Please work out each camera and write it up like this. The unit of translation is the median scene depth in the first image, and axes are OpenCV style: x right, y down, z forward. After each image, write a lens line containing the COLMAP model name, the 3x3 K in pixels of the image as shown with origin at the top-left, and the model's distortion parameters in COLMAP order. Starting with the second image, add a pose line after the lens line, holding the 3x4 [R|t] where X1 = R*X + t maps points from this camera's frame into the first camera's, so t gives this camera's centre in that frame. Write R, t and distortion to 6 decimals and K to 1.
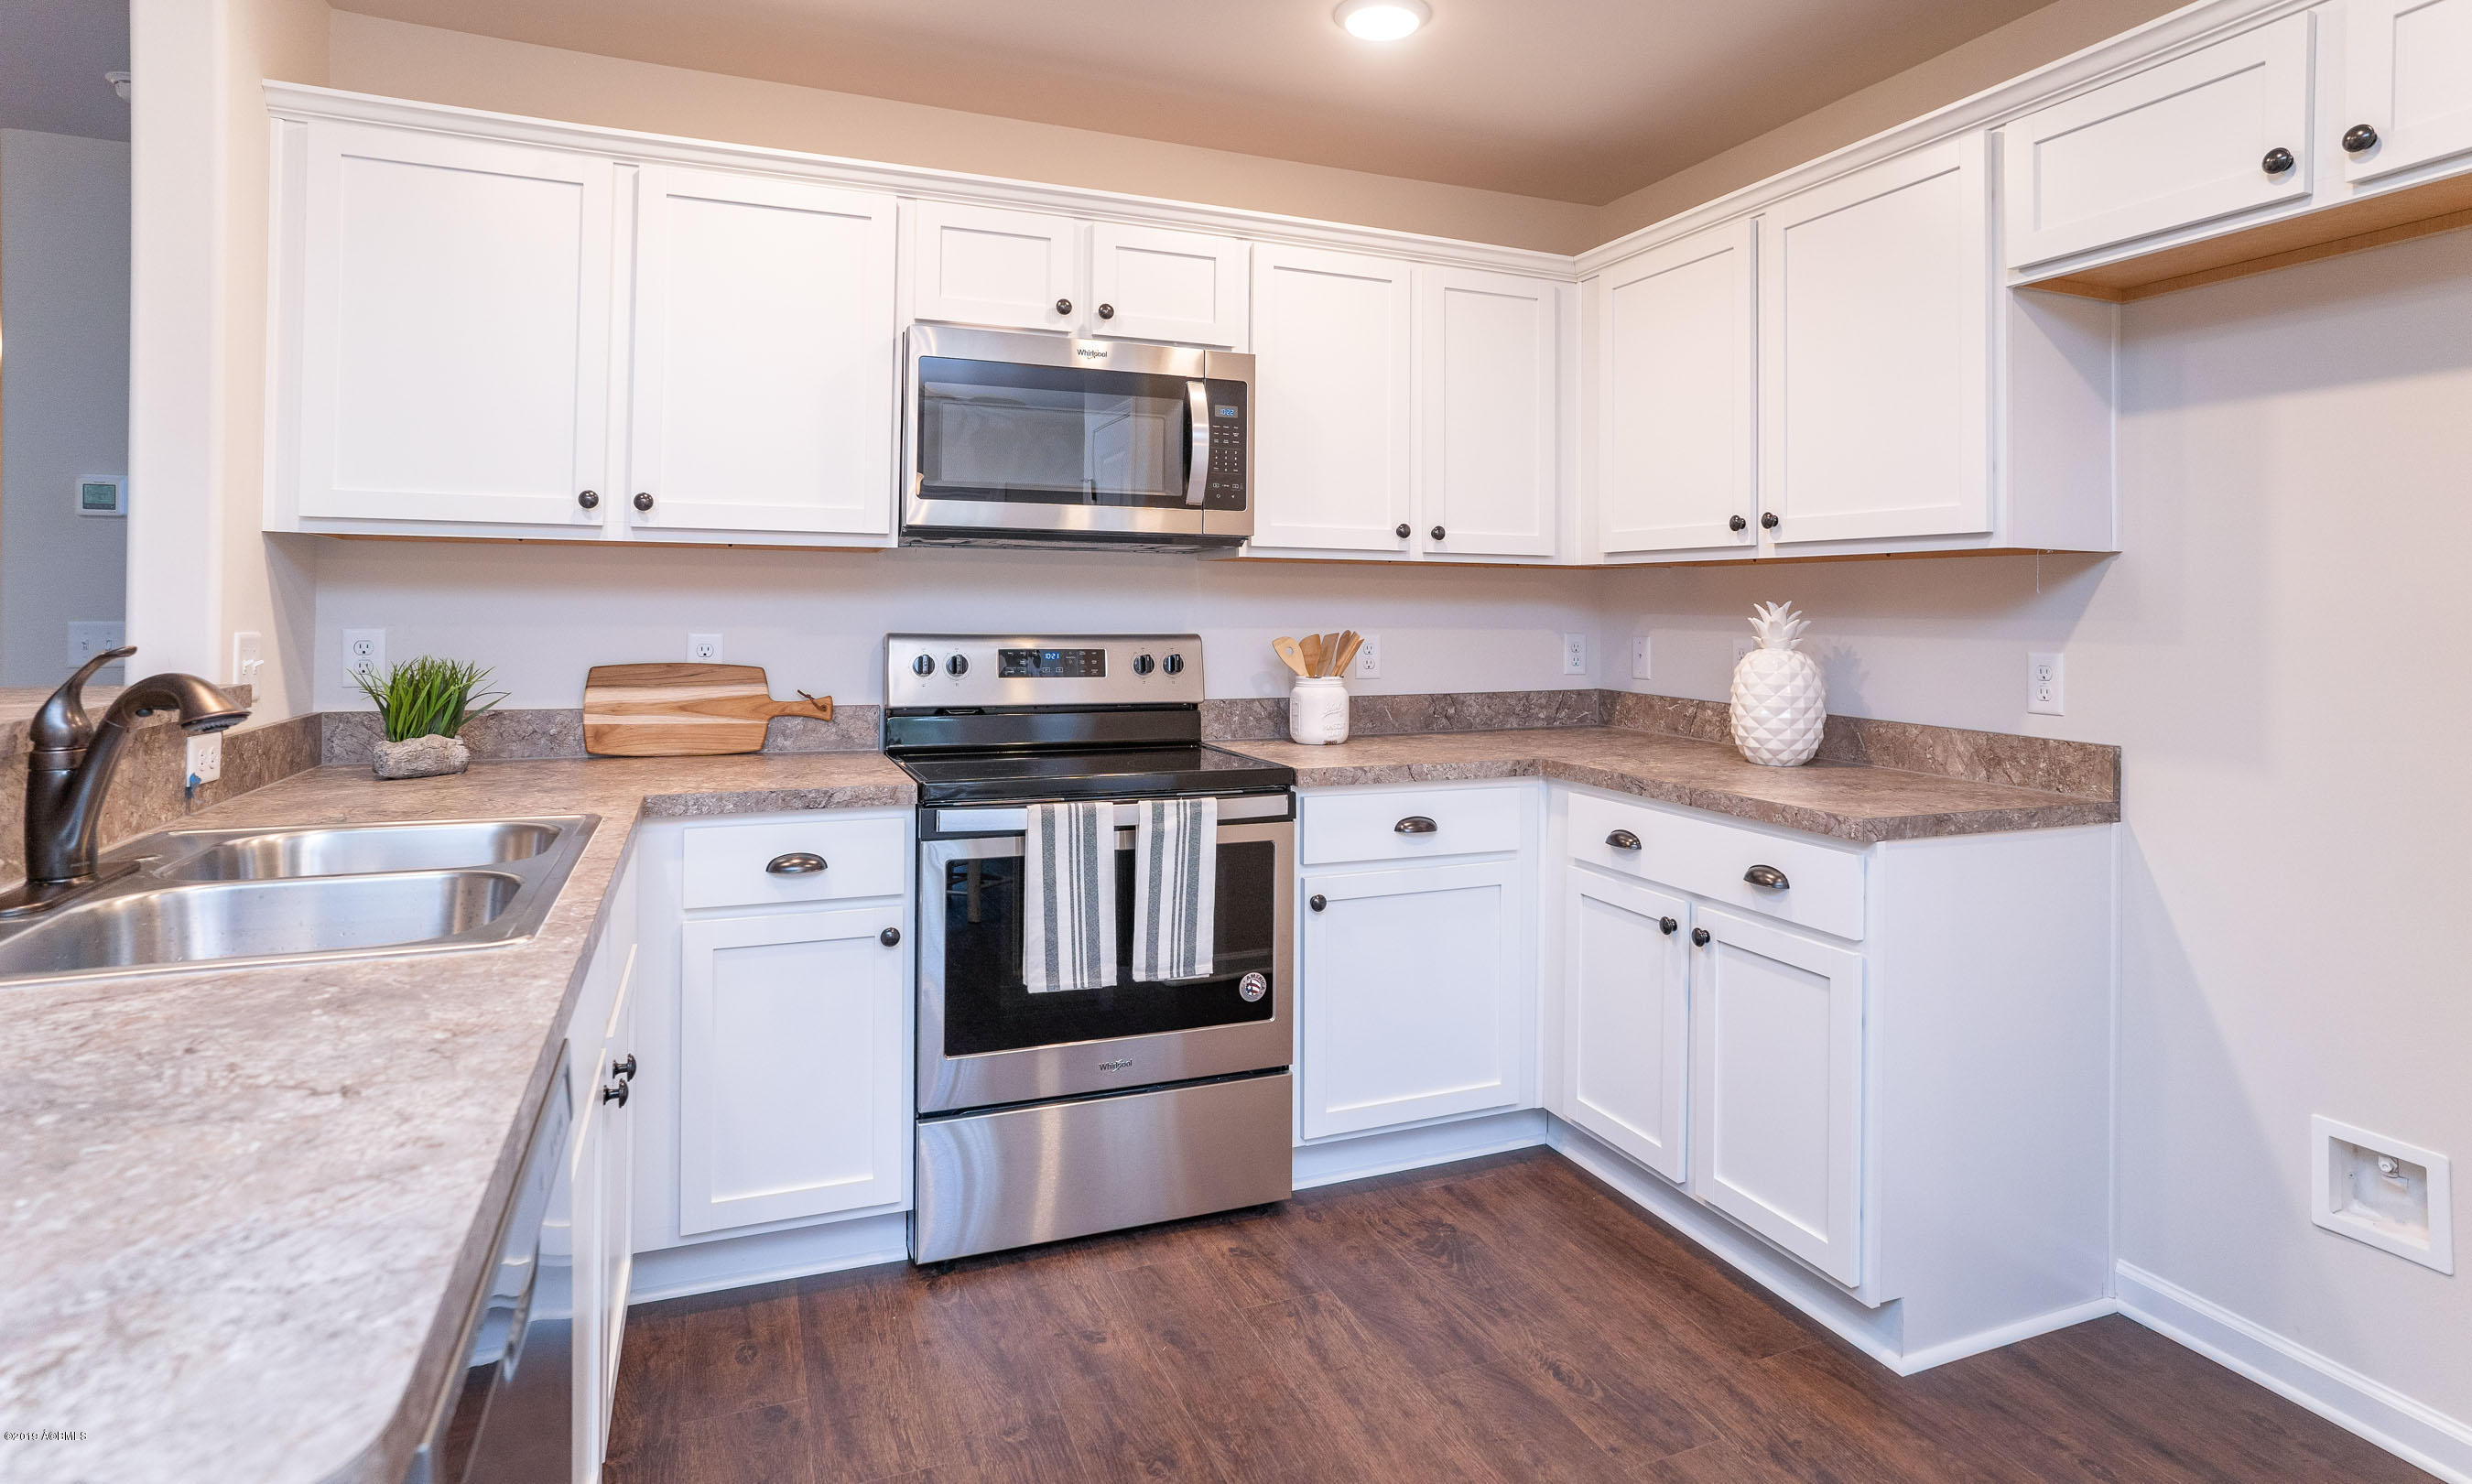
lens RADIAL K [[1261.0, 0, 1236.0], [0, 1261.0, 742.0], [0, 0, 1]] dist [-0.051681, 0.030590]
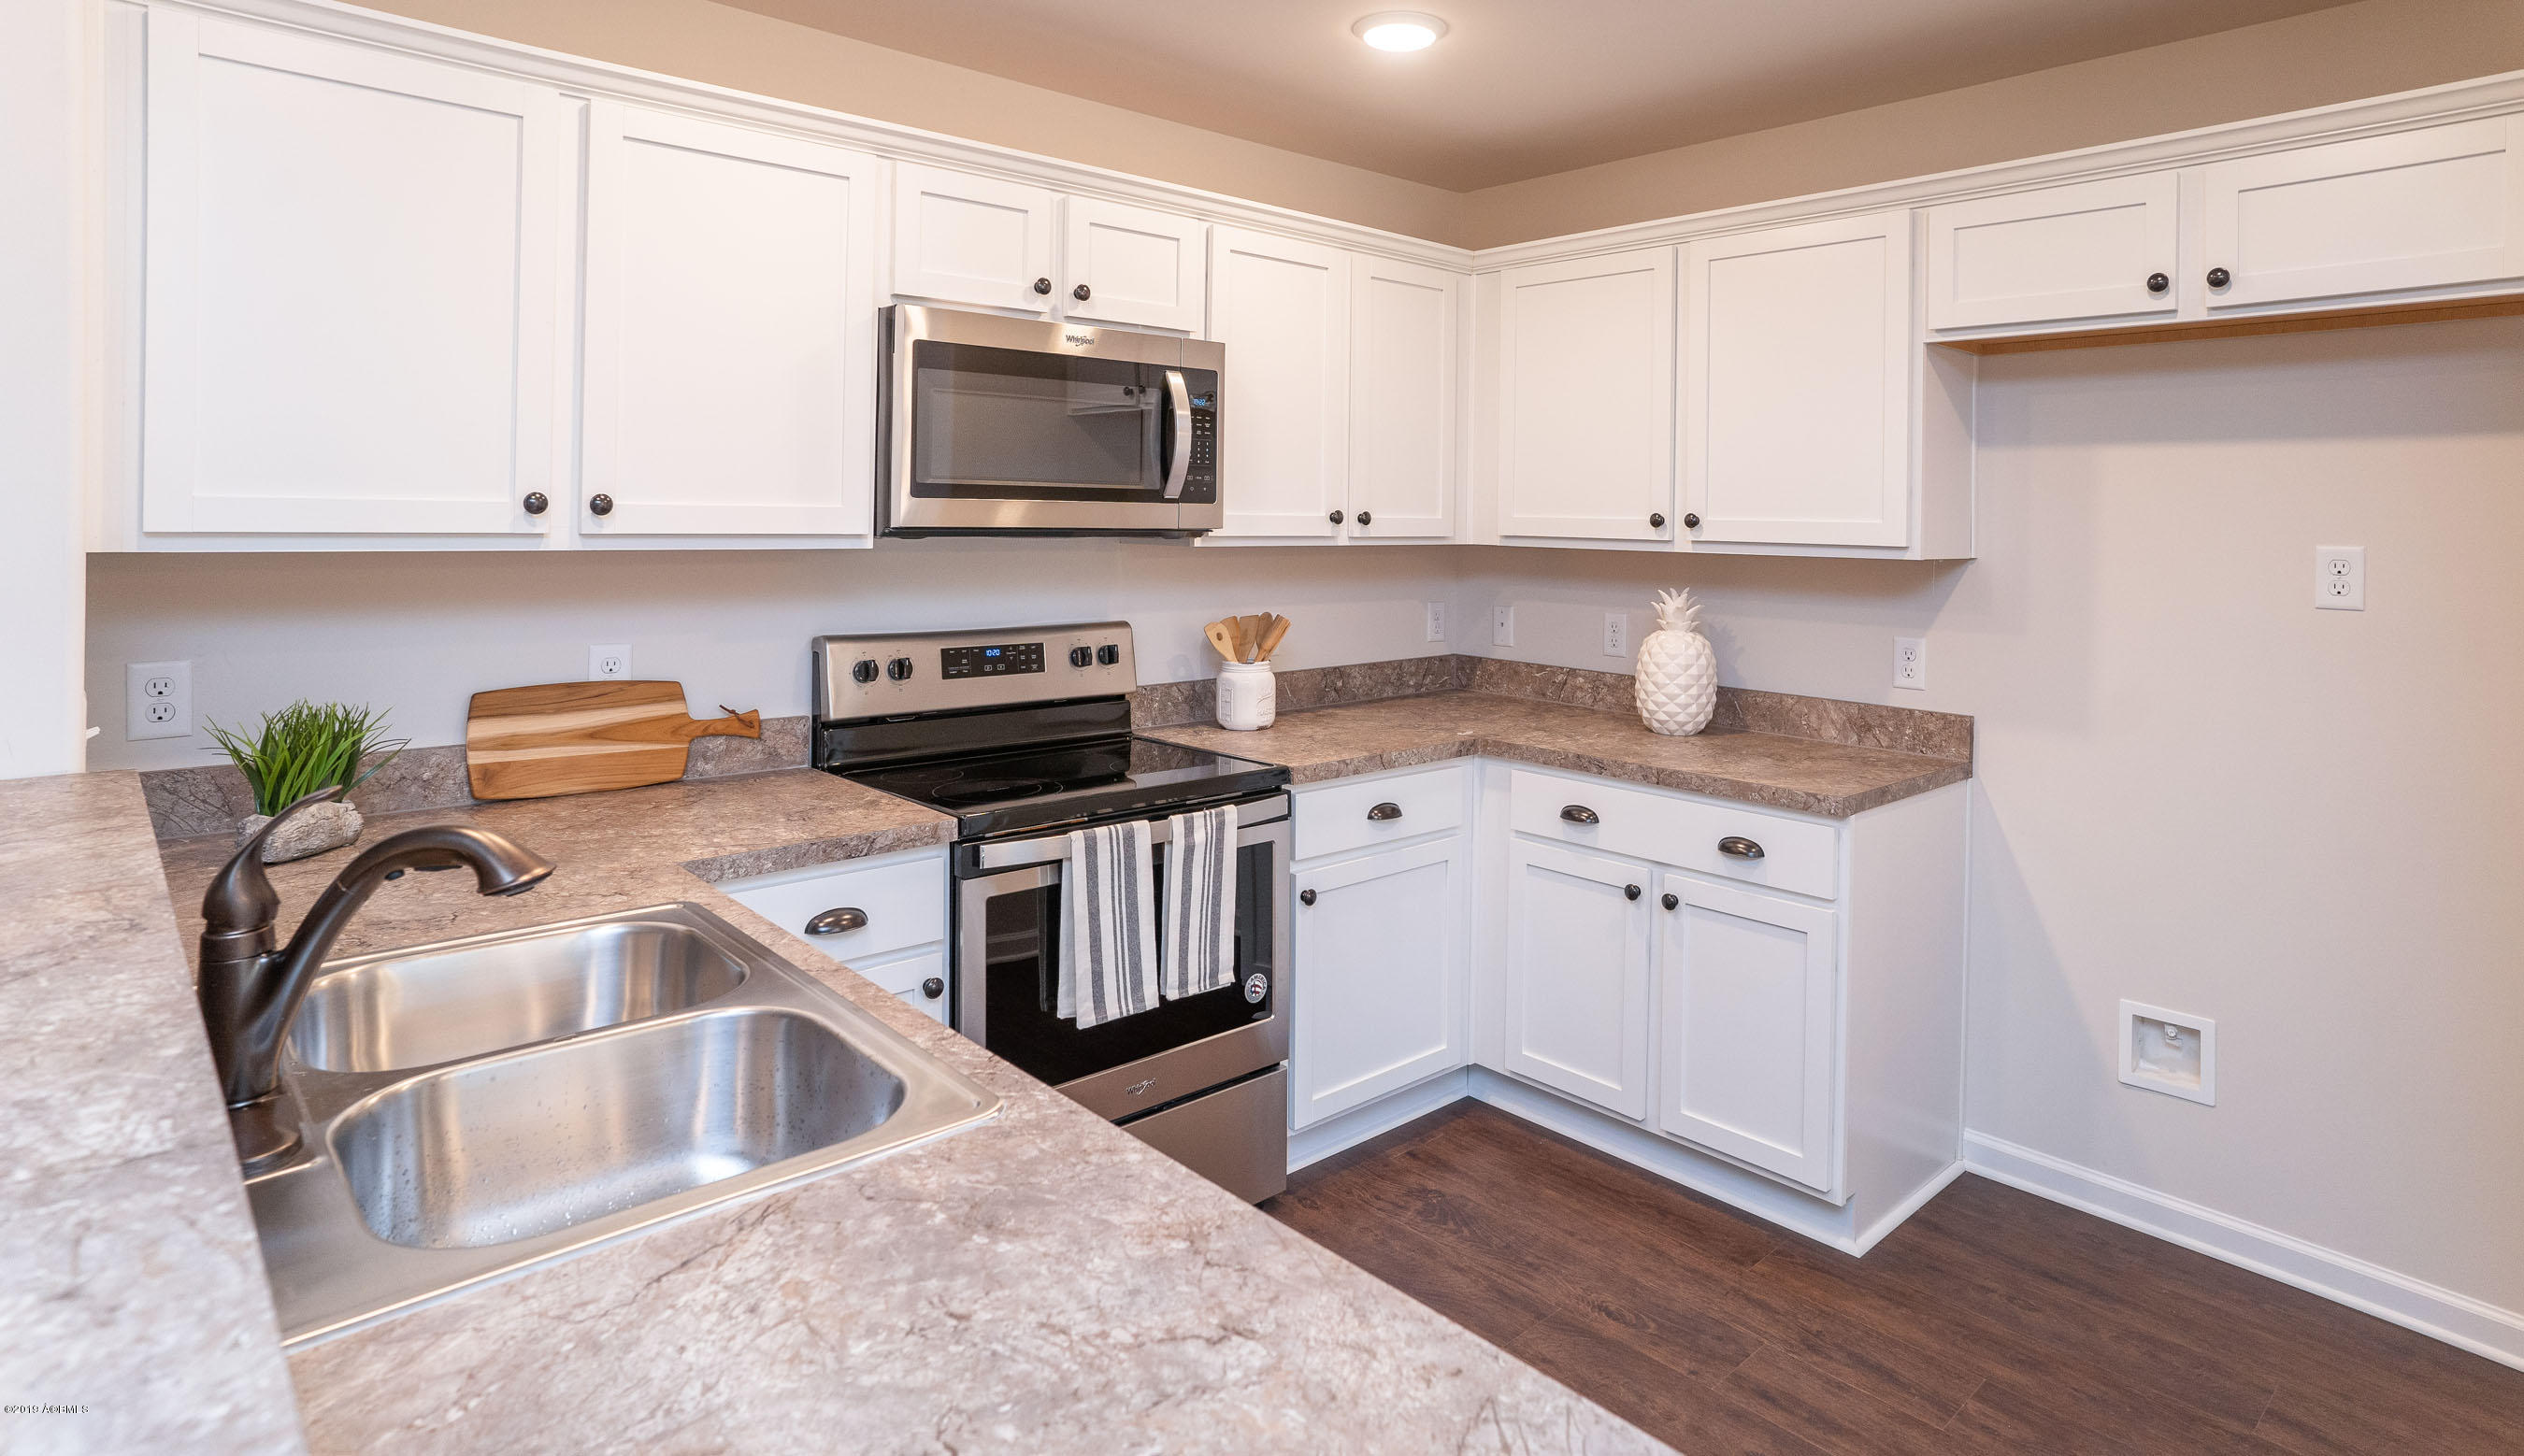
lens RADIAL K [[1327.0, 0, 1263.1], [0, 1327.0, 684.9], [0, 0, 1]] dist [-0.033291, 0.000562]
pose [[0.939357, -0.040772, 0.340509, -0.330241], [0.031879, 0.998990, 0.031673, -0.078109], [-0.341457, -0.018897, 0.939708, 0.018352]]
